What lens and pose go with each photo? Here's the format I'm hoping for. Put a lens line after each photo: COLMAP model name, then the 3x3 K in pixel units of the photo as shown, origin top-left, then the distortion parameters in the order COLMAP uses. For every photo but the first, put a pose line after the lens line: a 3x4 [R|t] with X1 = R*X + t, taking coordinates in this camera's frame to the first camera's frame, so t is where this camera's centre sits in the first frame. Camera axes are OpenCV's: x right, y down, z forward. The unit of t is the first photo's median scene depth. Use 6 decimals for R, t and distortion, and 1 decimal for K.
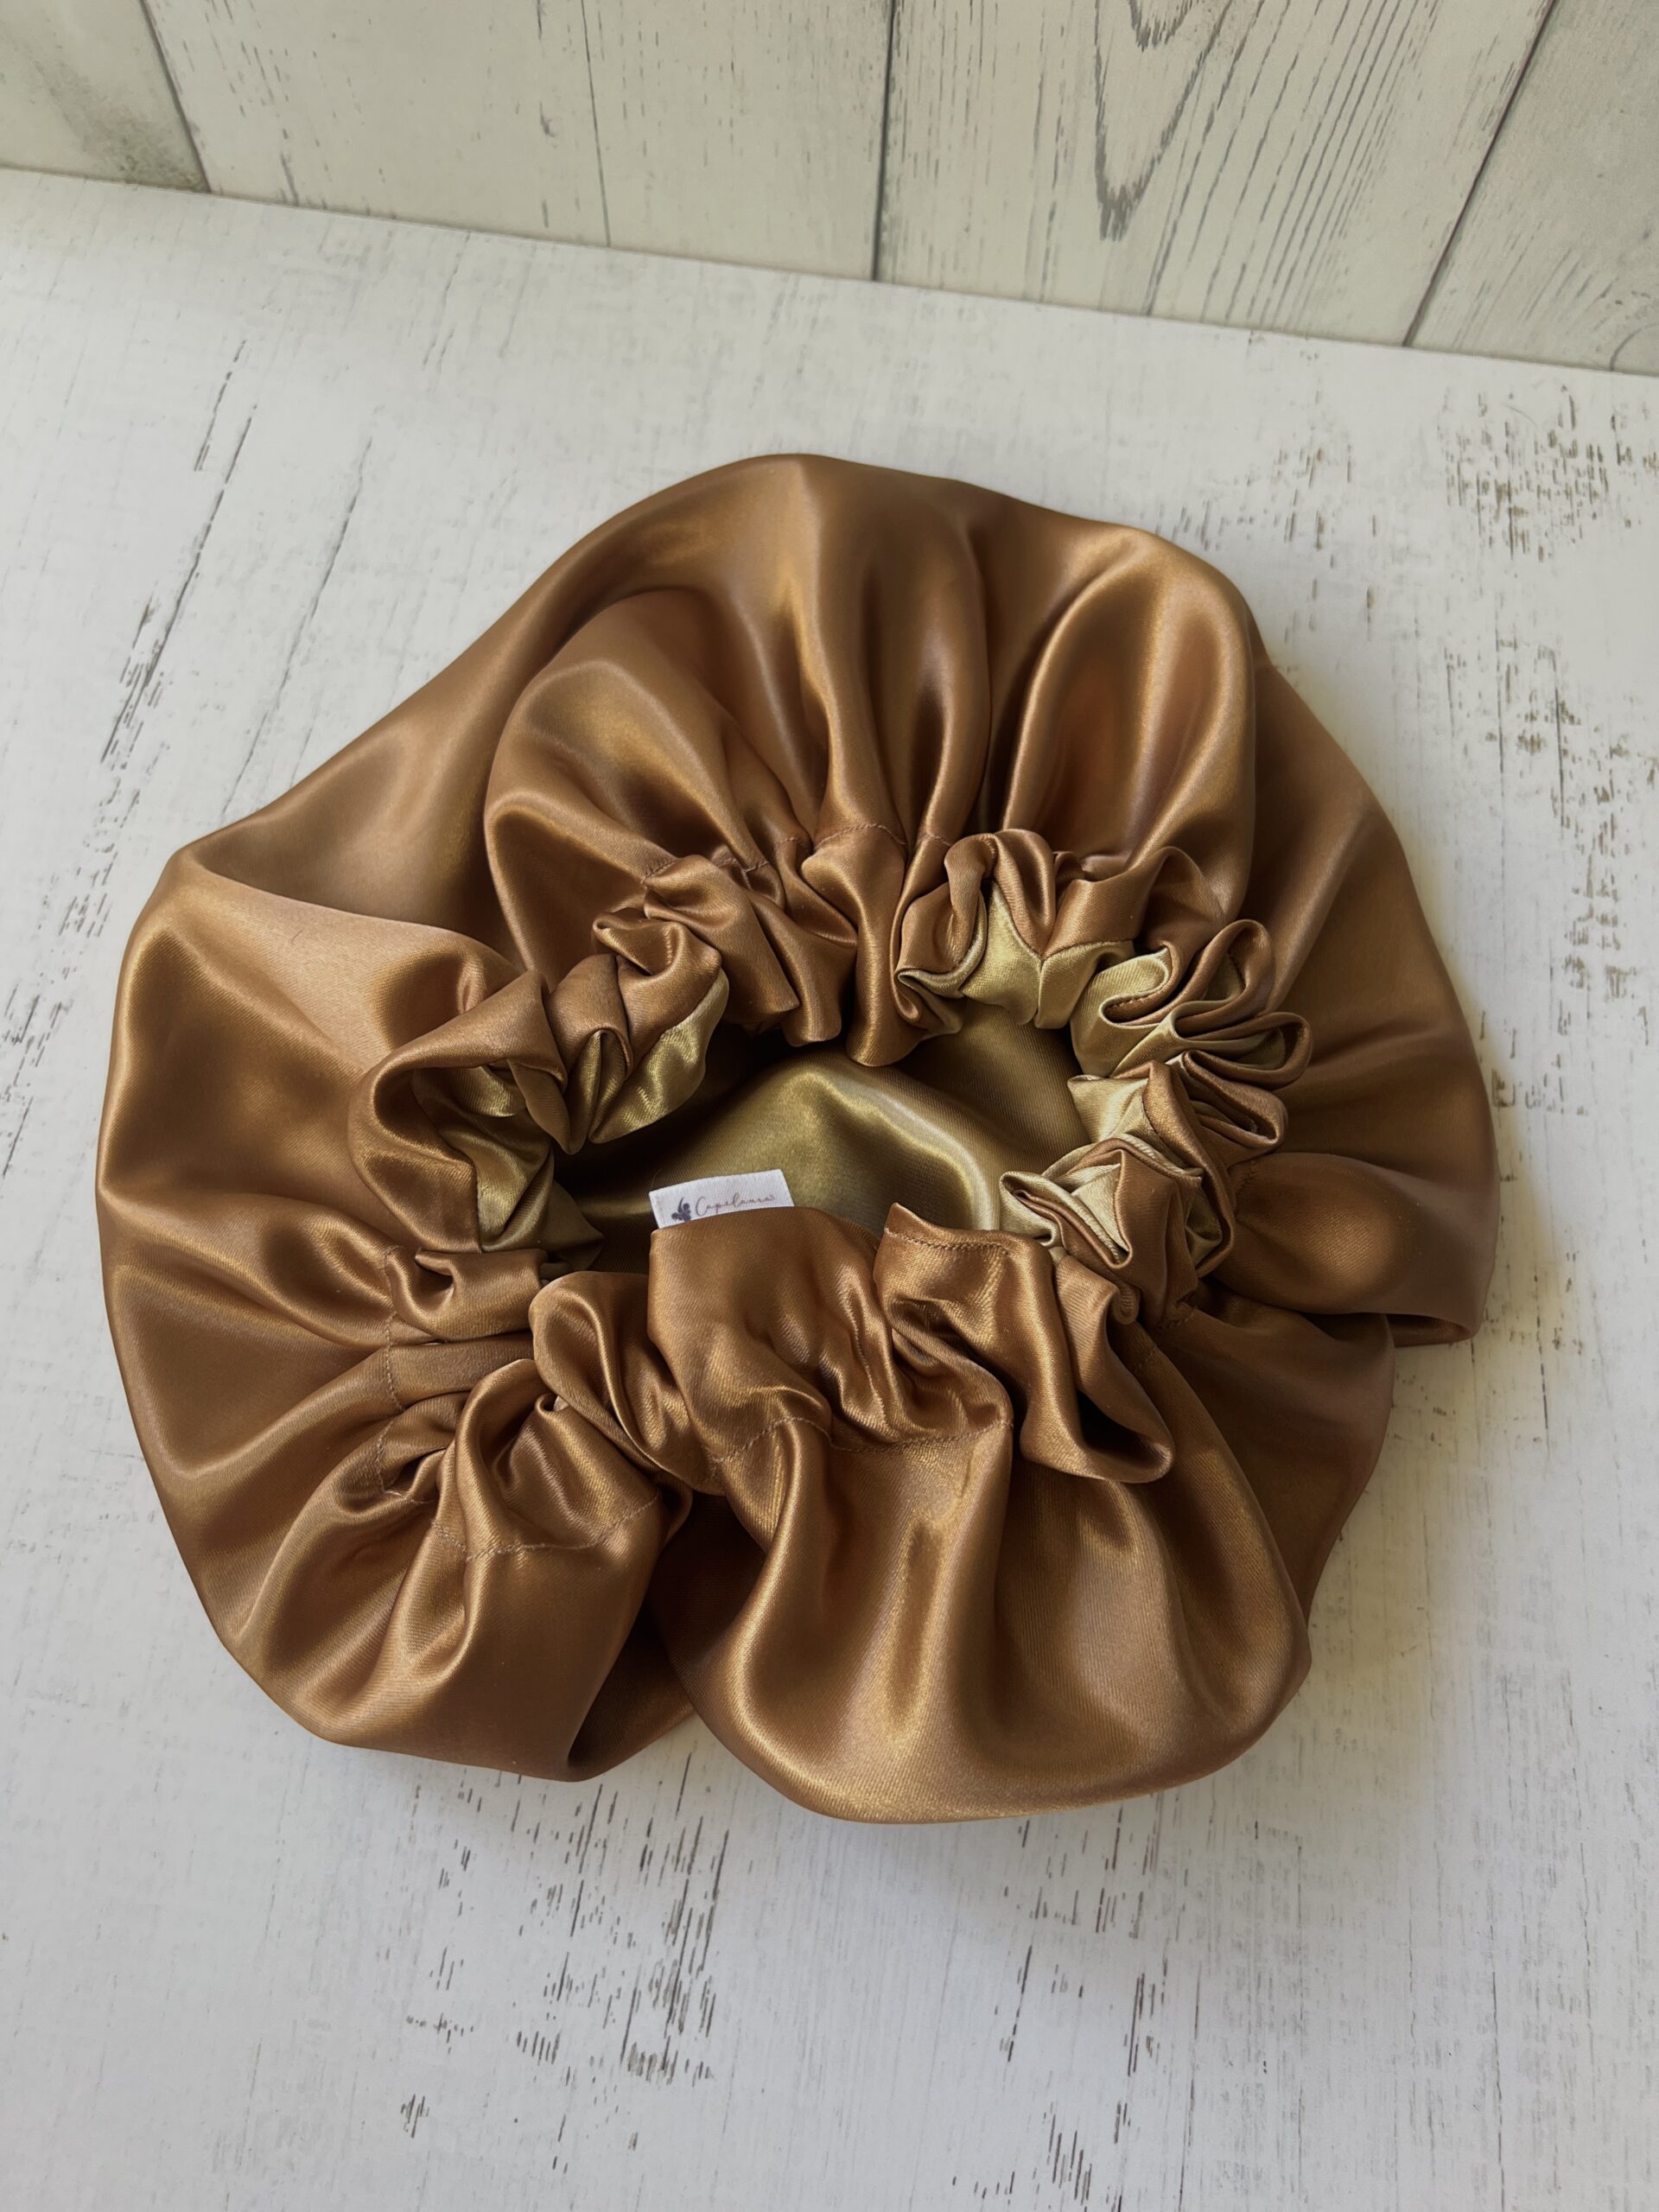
lens RADIAL K [[1671.8, 0, 816.0], [0, 1671.8, 1129.5], [0, 0, 1]] dist [0.002488, -0.027412]
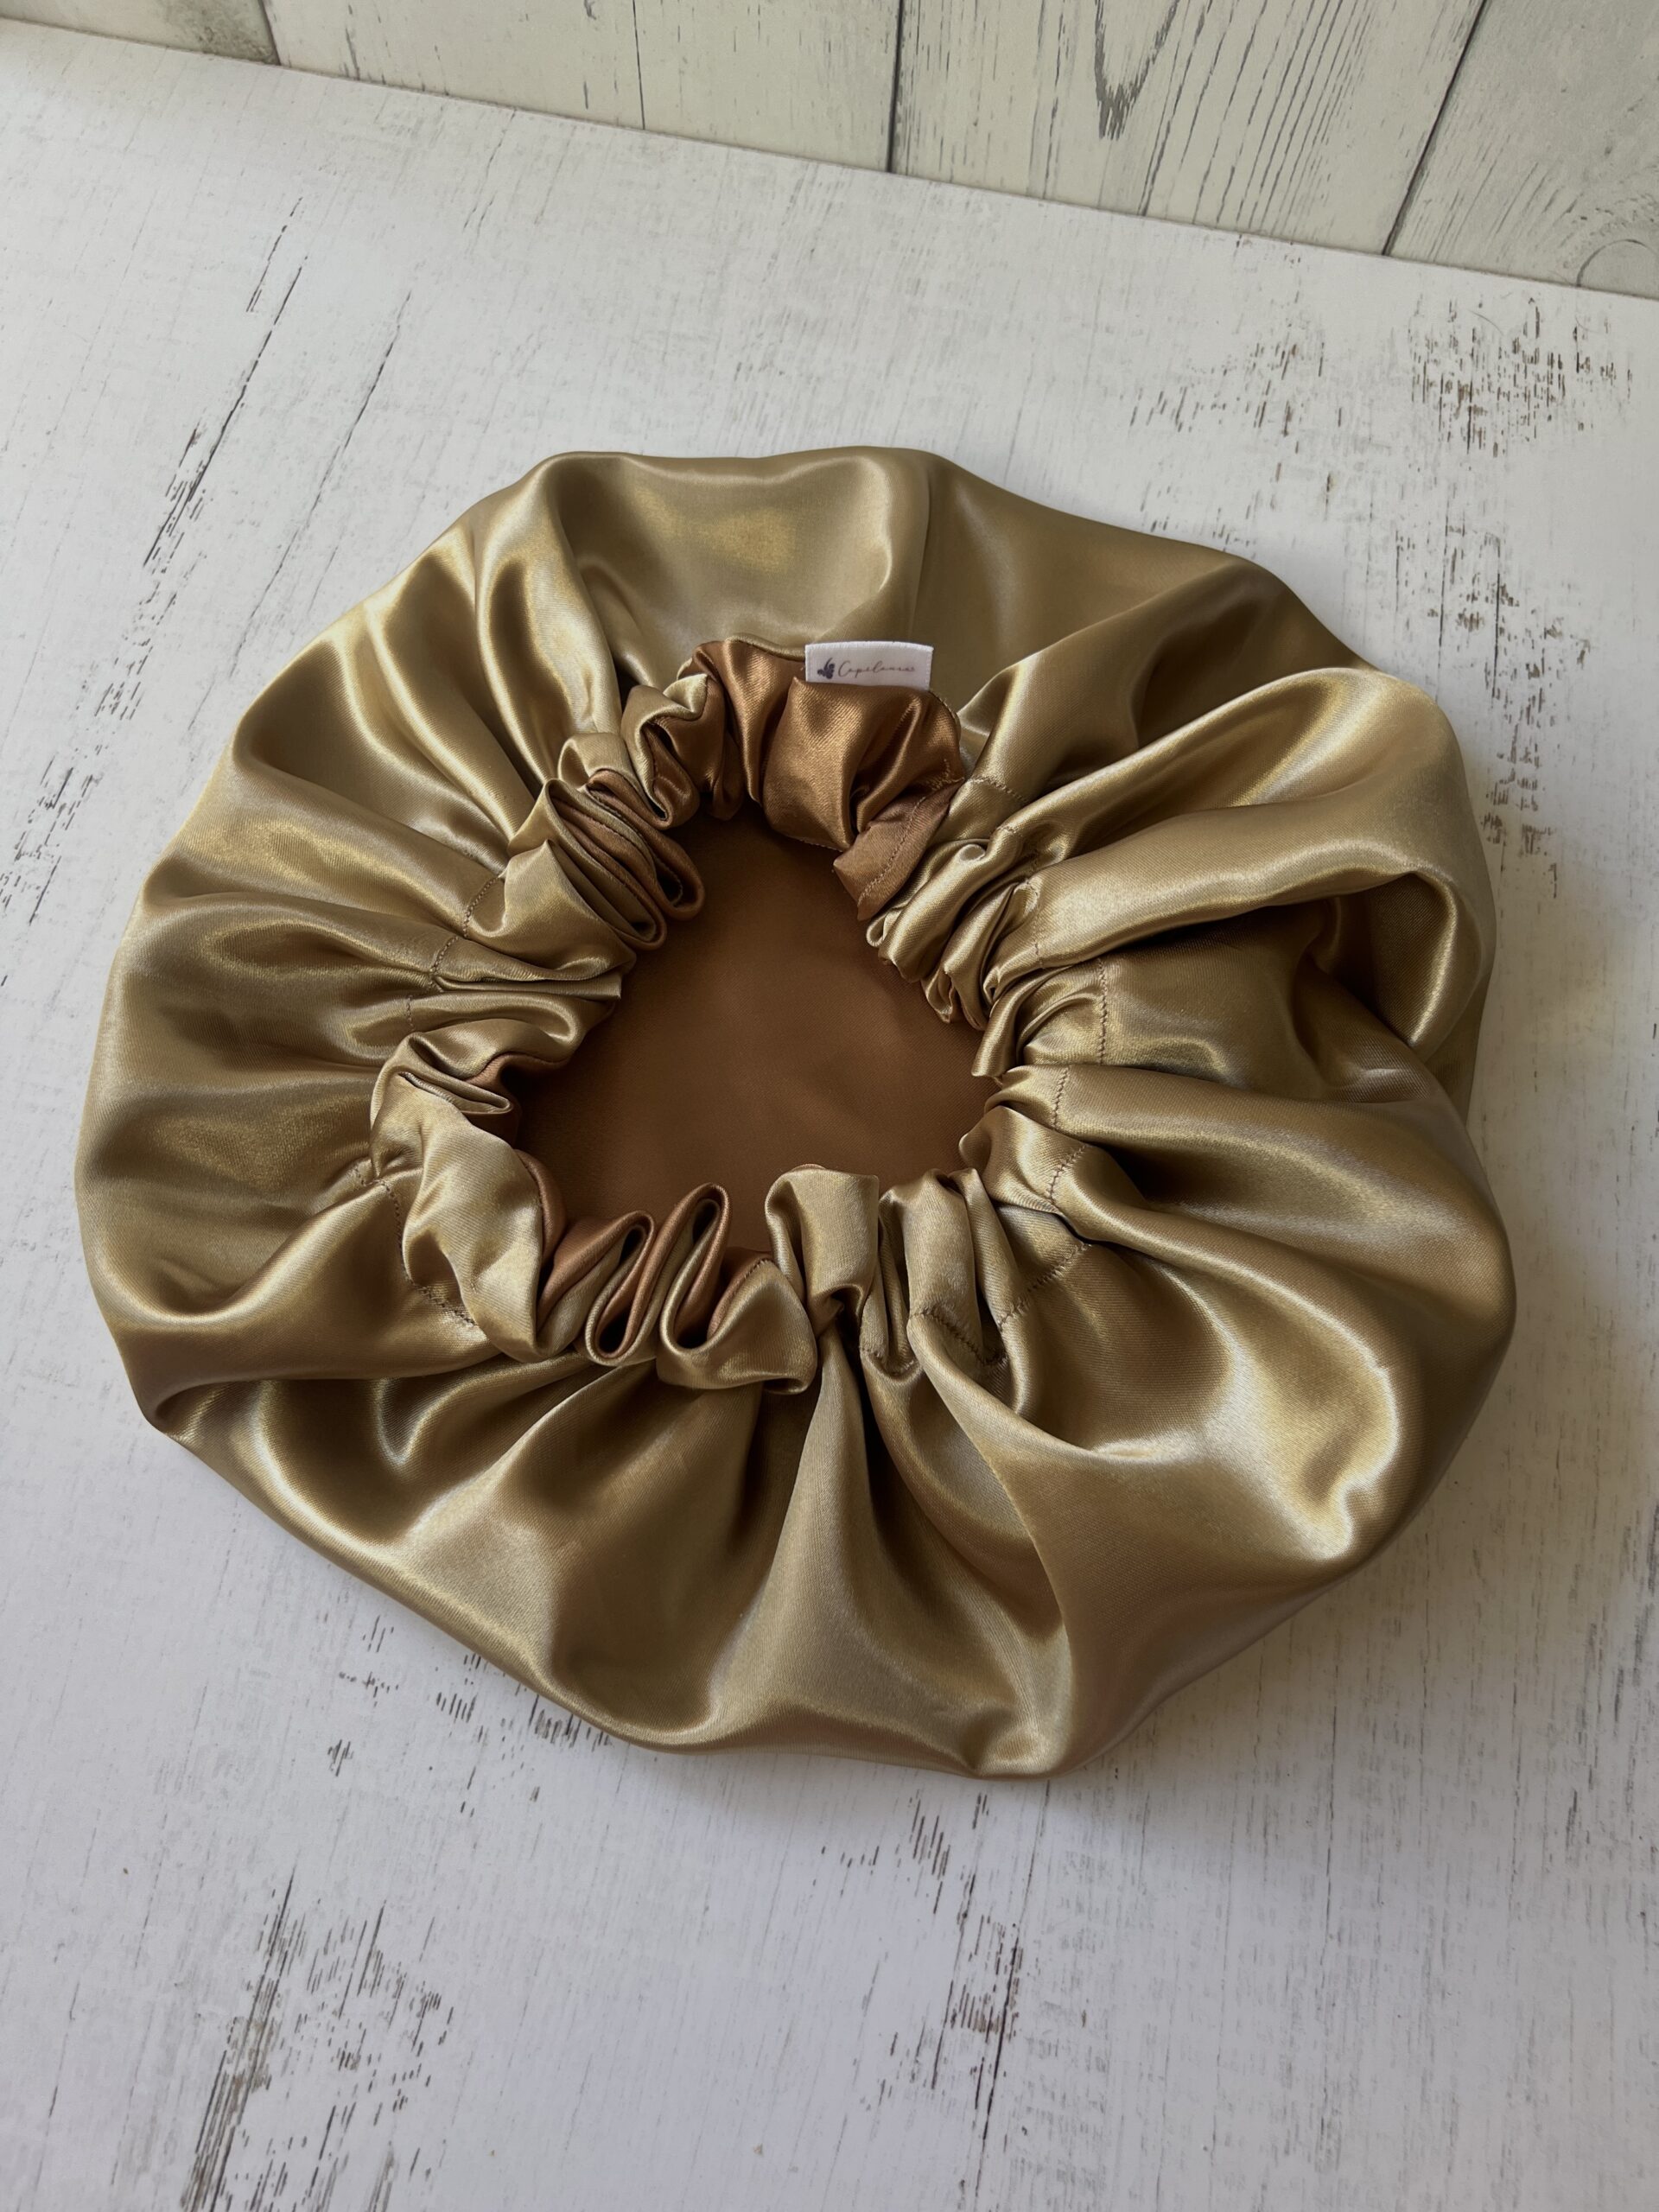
lens RADIAL K [[1671.8, 0, 815.3], [0, 1671.8, 1144.5], [0, 0, 1]] dist [0.002488, -0.027412]
pose [[0.997819, 0.060866, -0.025525, 0.058640], [-0.060834, 0.998146, 0.002041, 0.125109], [0.025602, -0.000484, 0.999672, -0.075308]]
